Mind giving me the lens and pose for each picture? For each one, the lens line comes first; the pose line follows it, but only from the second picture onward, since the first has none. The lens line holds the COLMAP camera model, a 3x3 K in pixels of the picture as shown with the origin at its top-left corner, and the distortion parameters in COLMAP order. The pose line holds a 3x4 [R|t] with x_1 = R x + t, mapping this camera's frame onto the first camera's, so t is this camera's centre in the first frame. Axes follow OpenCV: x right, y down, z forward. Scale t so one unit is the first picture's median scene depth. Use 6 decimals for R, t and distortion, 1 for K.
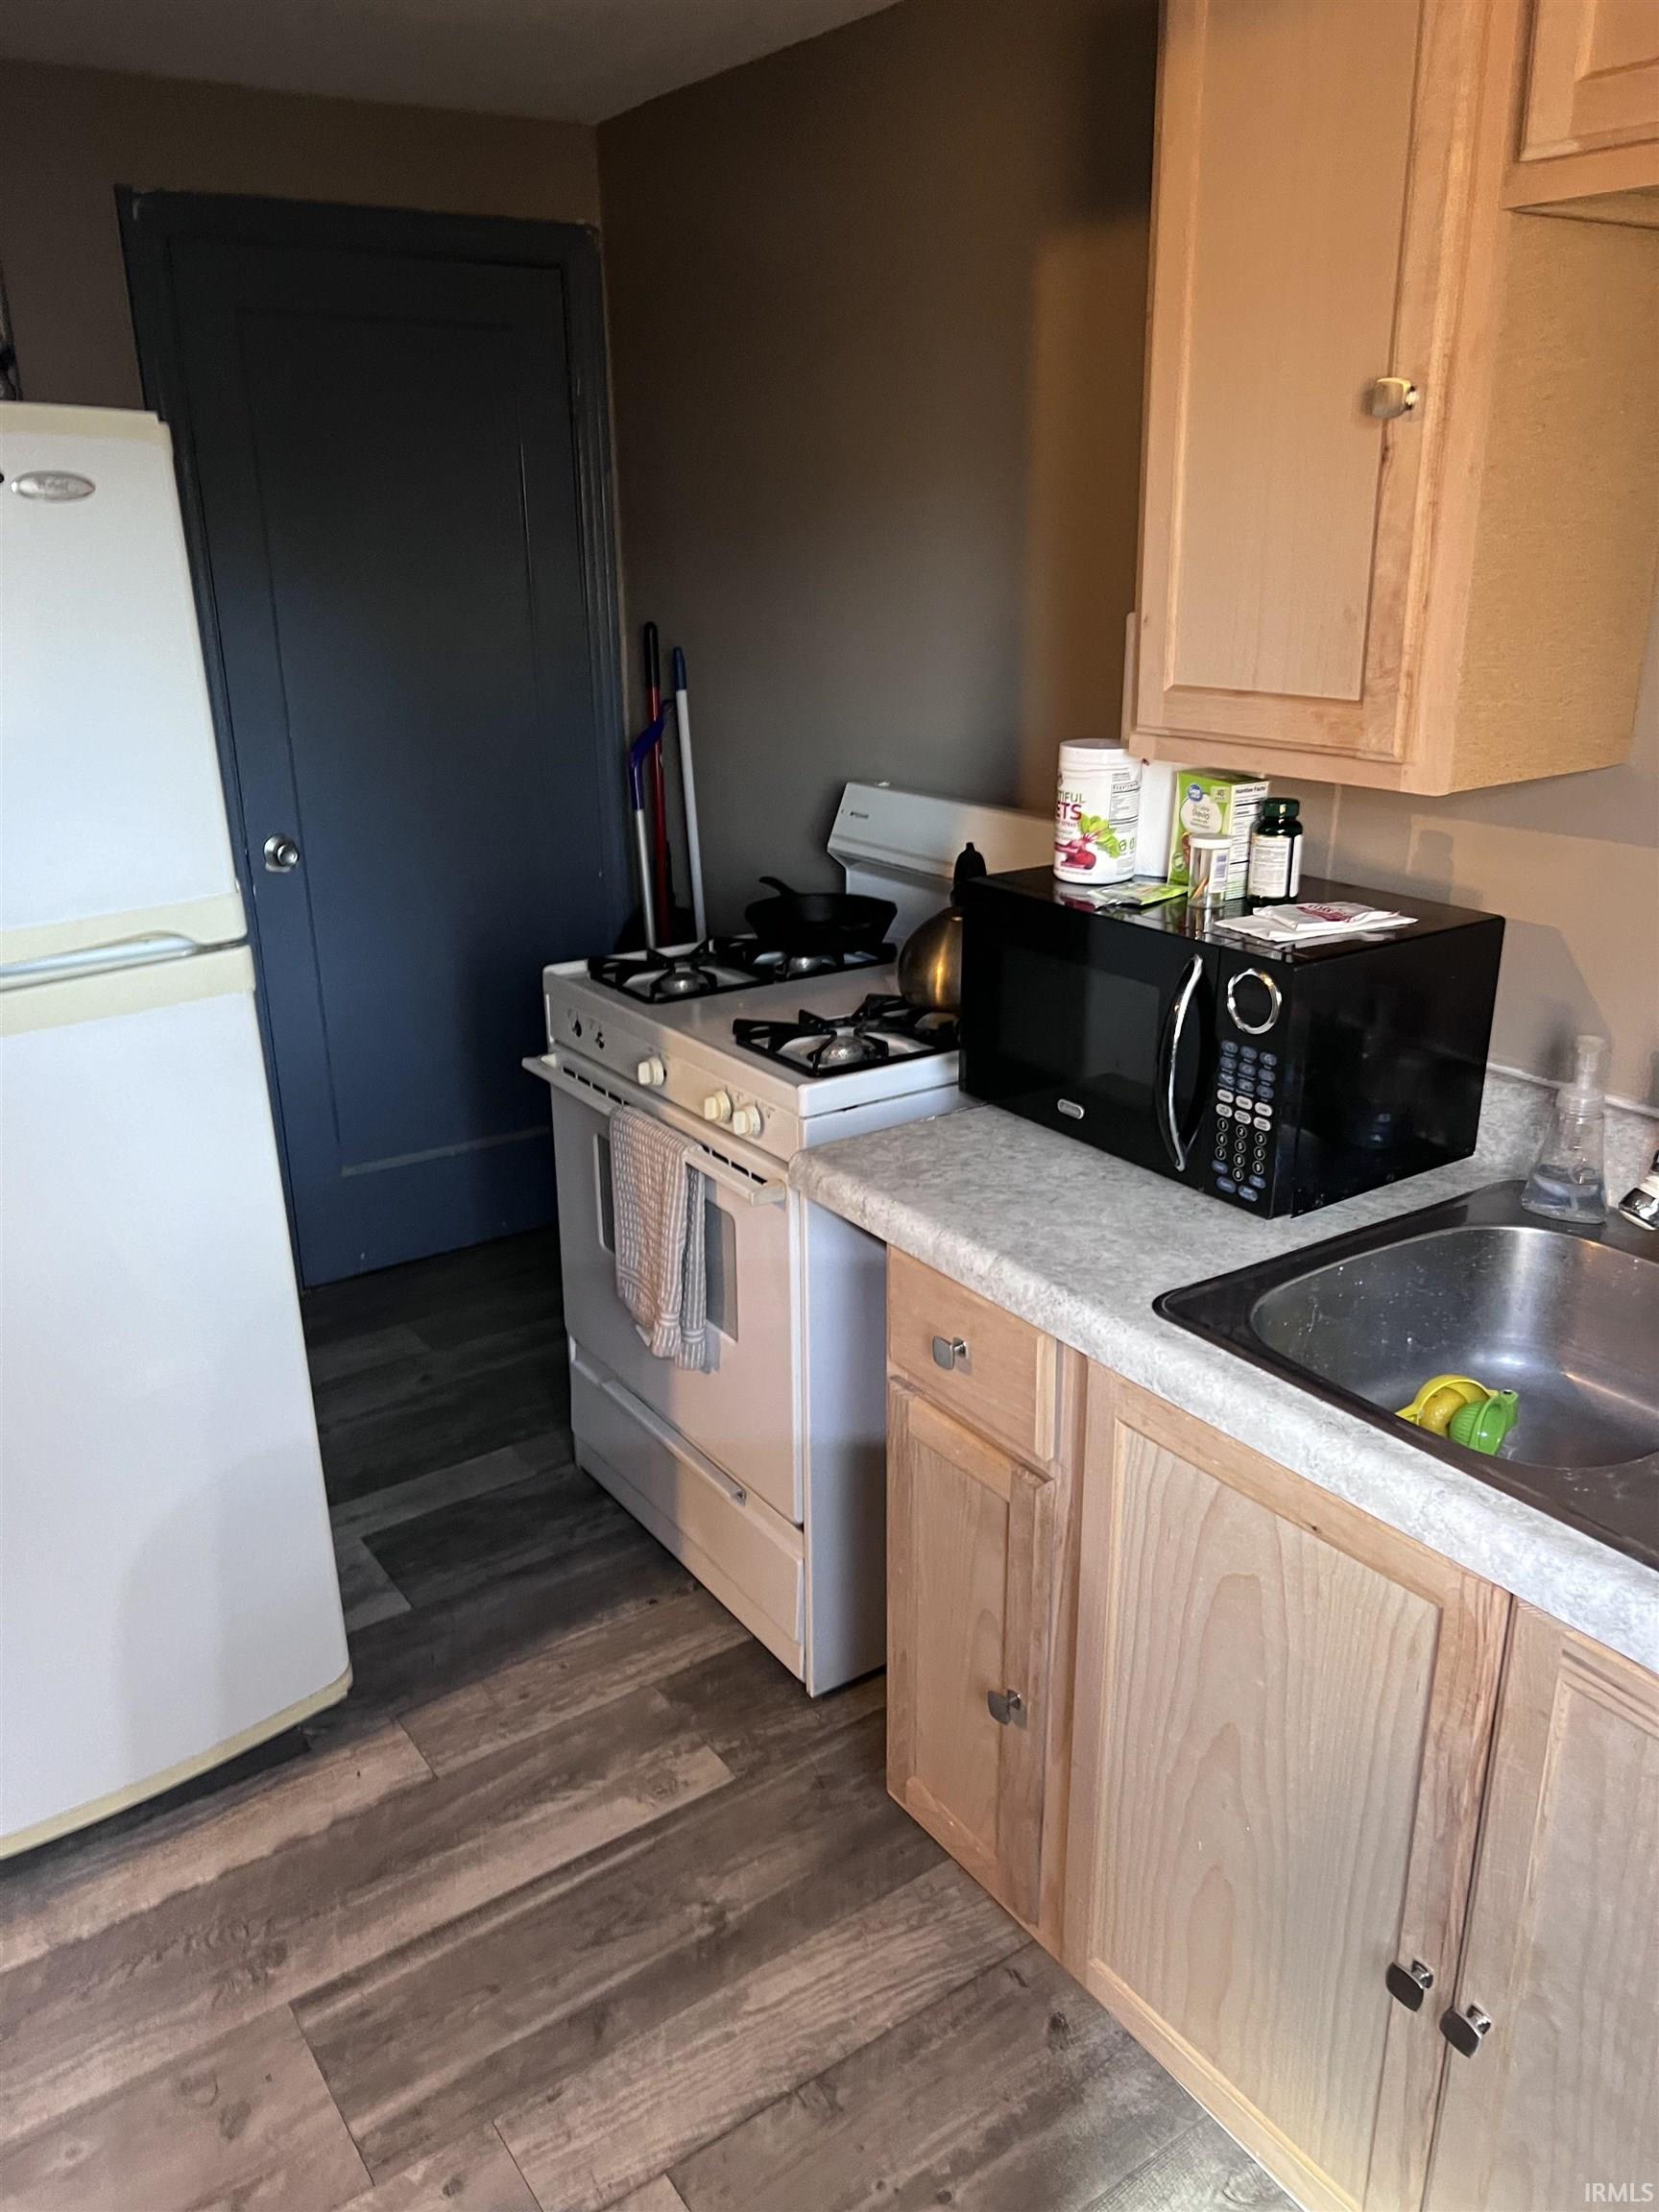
lens RADIAL K [[1684.5, 0, 832.8], [0, 1684.5, 1113.9], [0, 0, 1]] dist [0.061389, -0.061414]
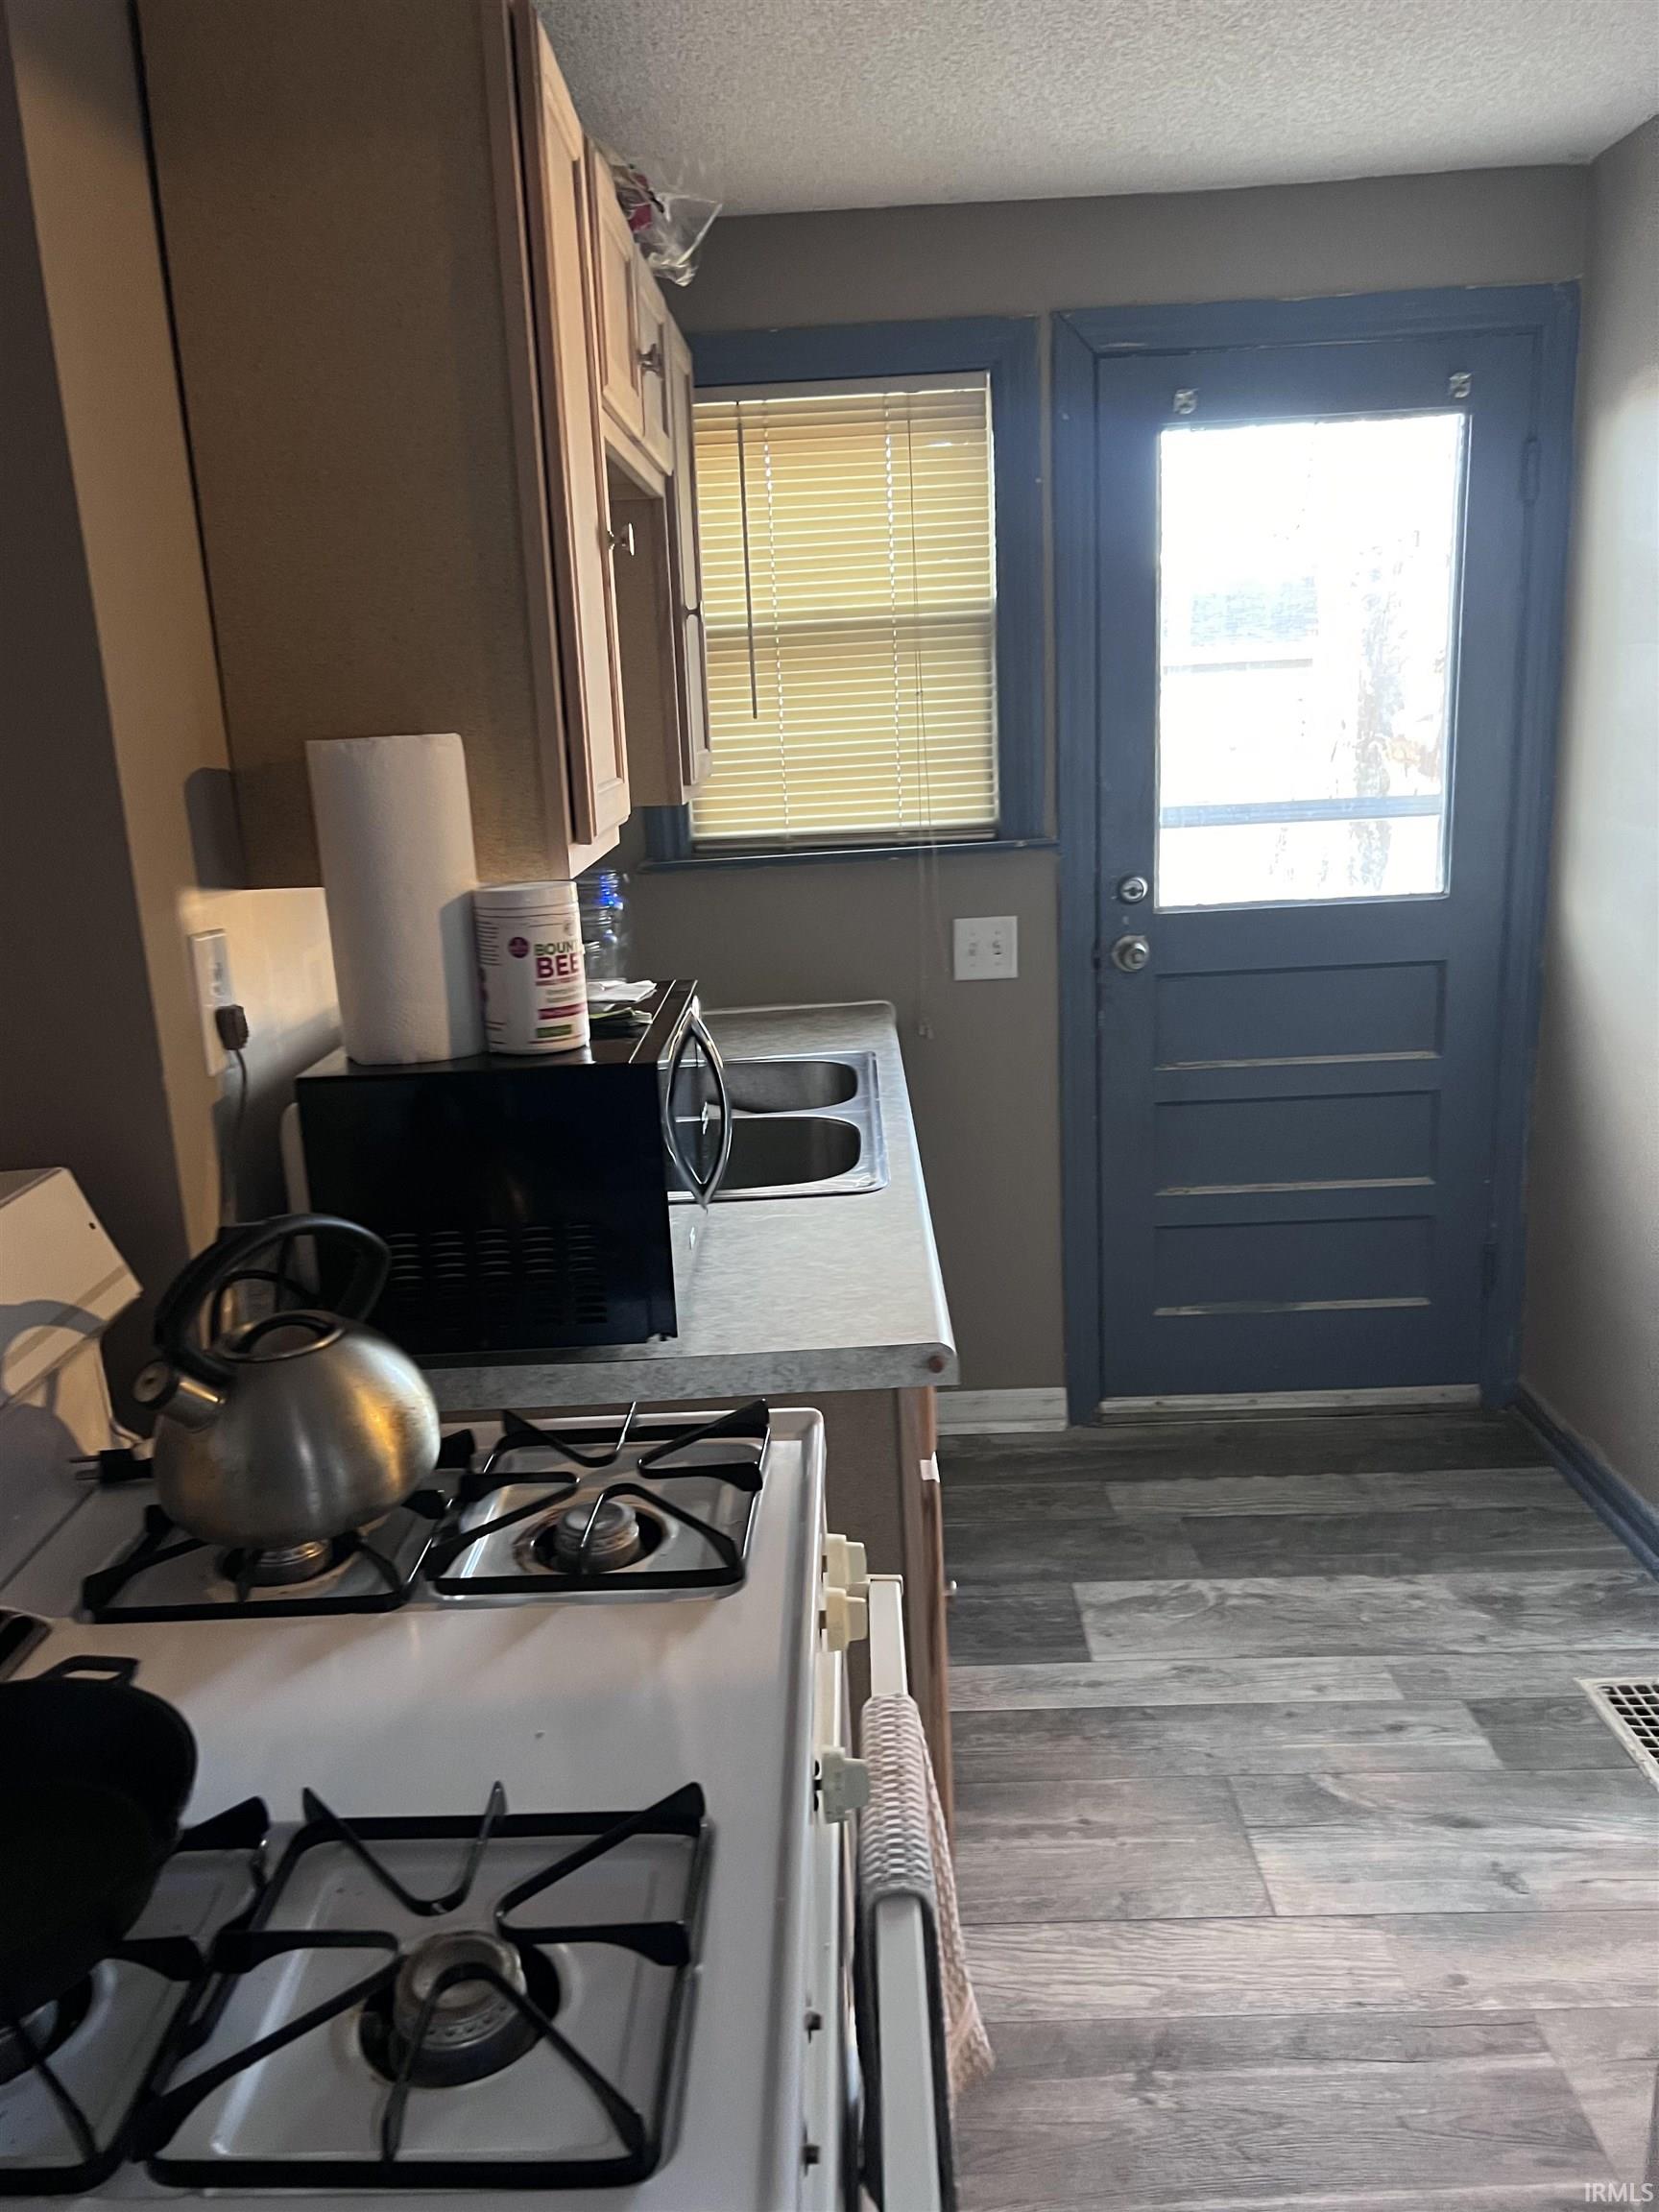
lens RADIAL K [[1684.5, 0, 824.9], [0, 1684.5, 1119.0], [0, 0, 1]] dist [0.061389, -0.061414]
pose [[-0.820098, -0.085828, 0.565750, -0.449846], [0.246112, 0.839664, 0.484141, -0.503465], [-0.516593, 0.536281, -0.667484, 1.592089]]
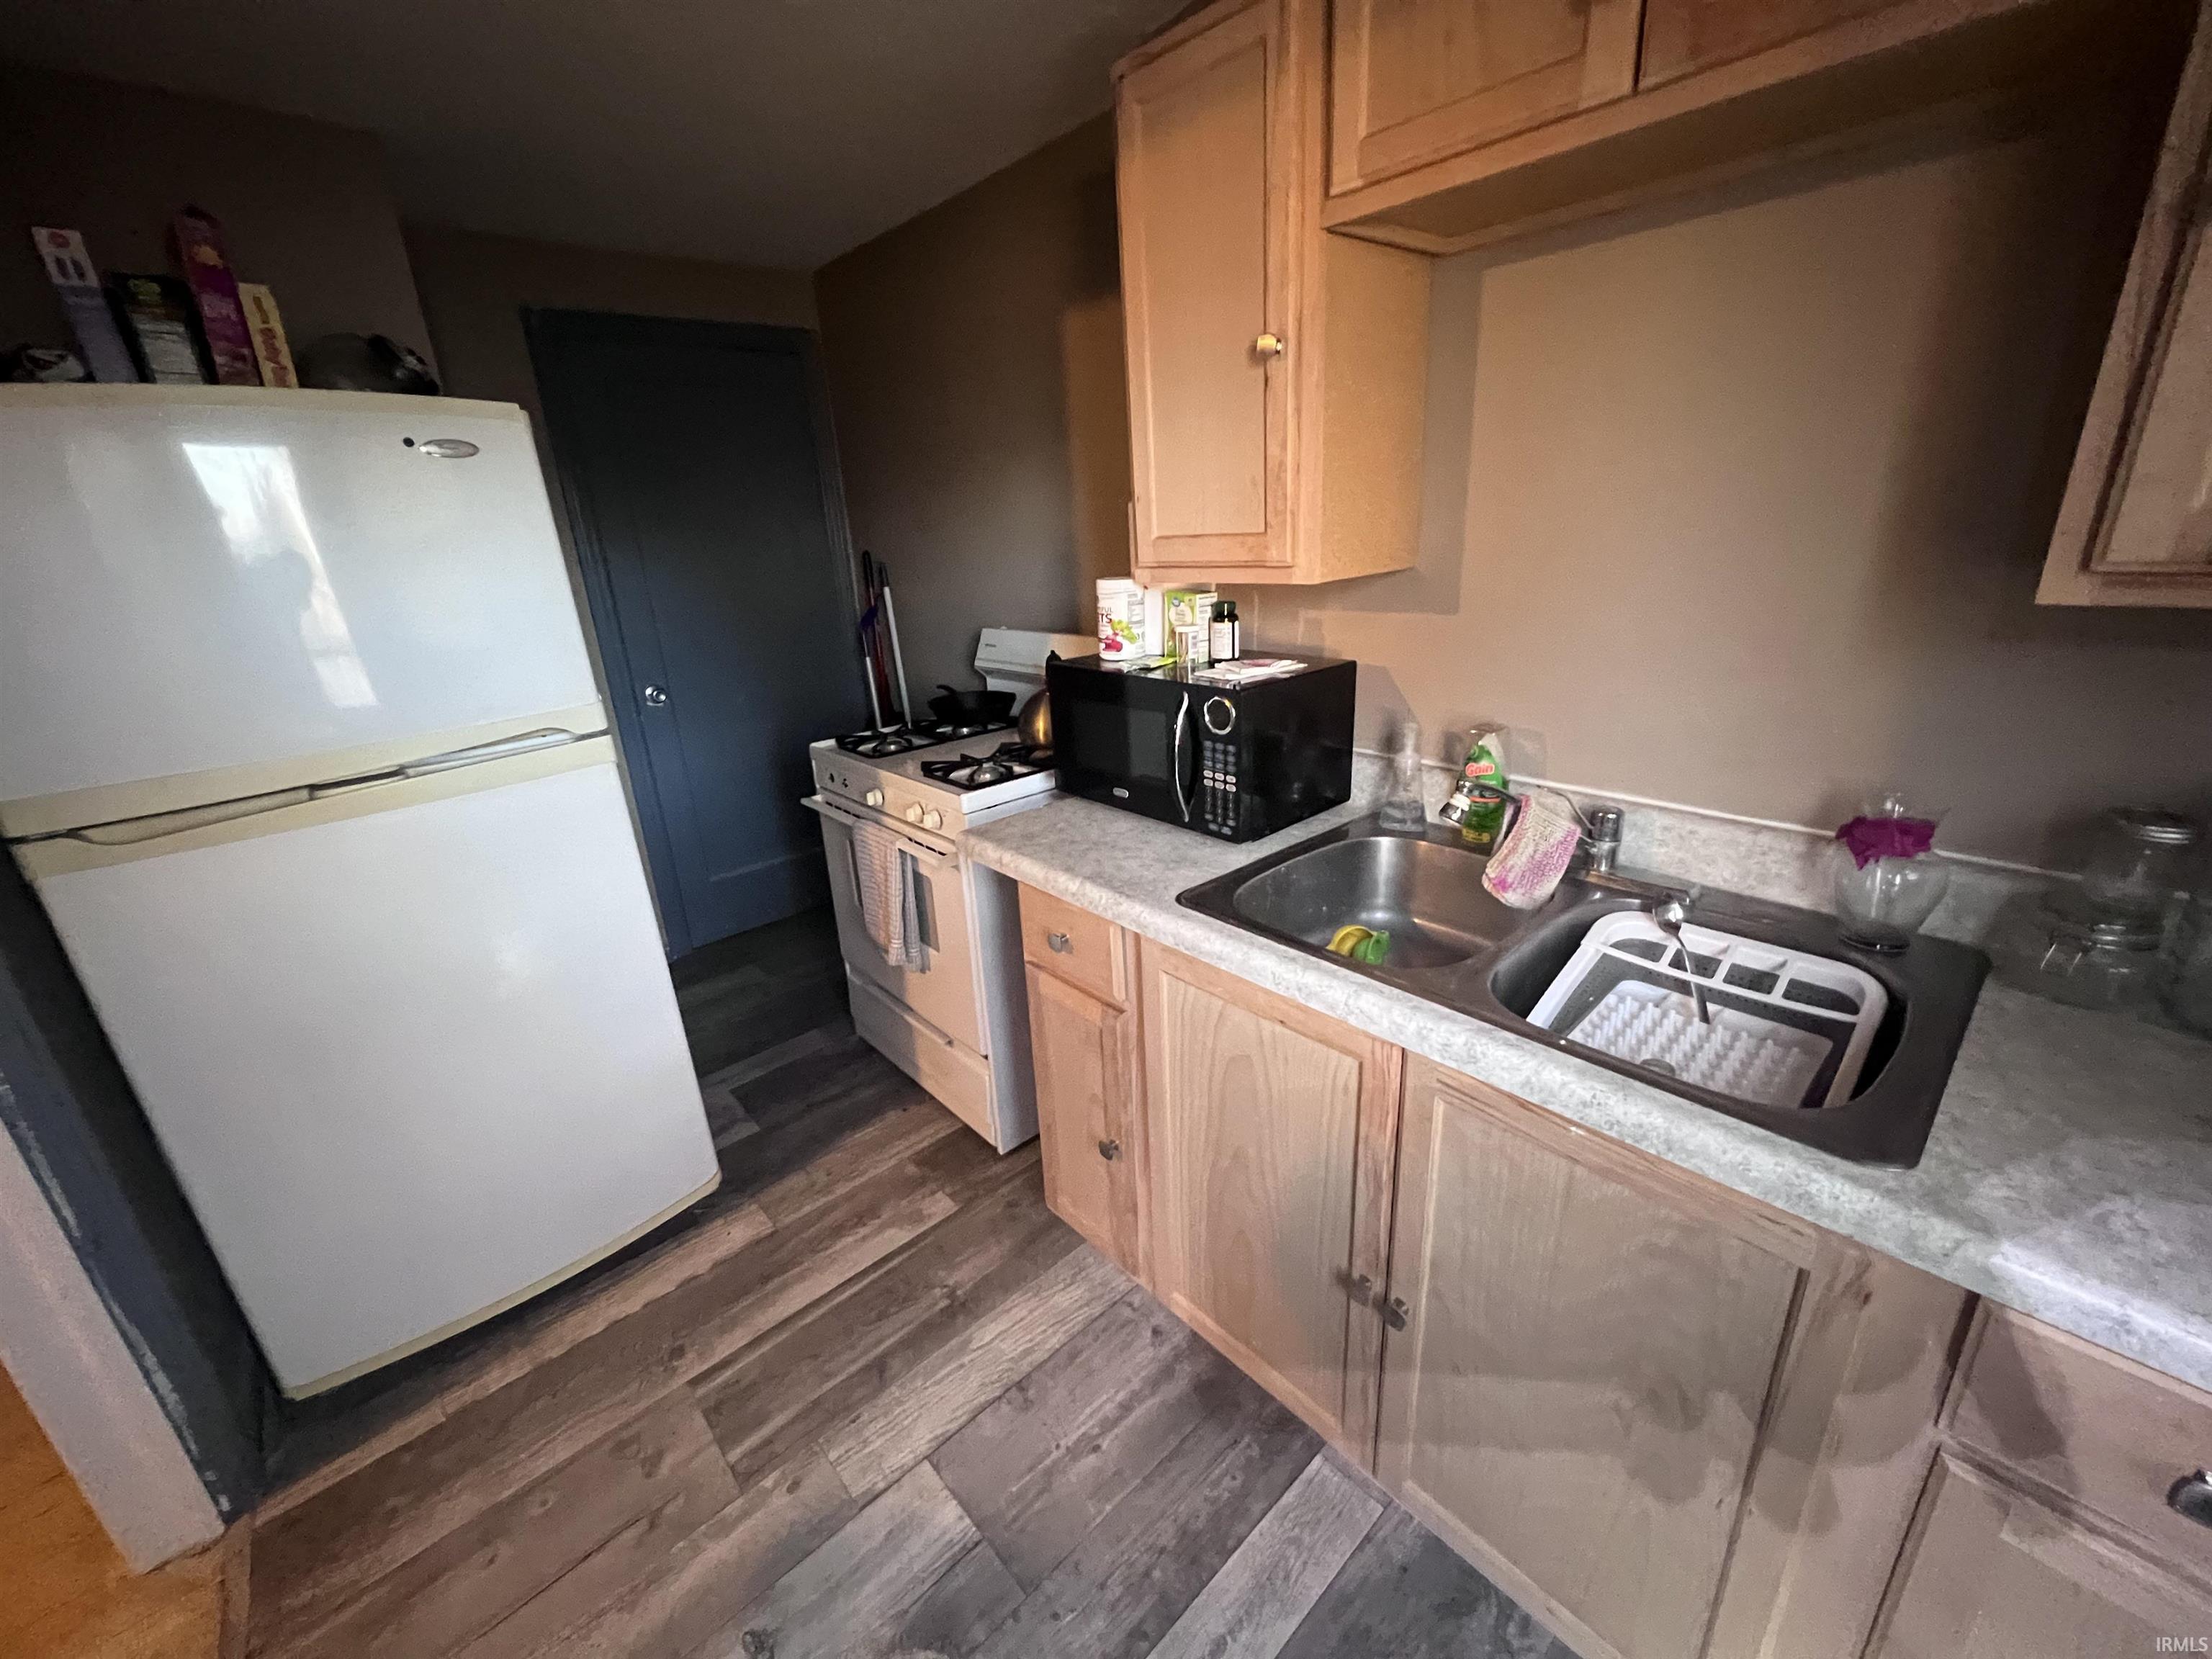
lens RADIAL K [[894.9, 0, 1096.1], [0, 894.9, 818.7], [0, 0, 1]] dist [0.001080, 0.000065]
pose [[0.991630, -0.081842, 0.099855, 0.026381], [0.083365, 0.996456, -0.011167, 0.031847], [-0.098587, 0.019398, 0.994939, 0.114342]]
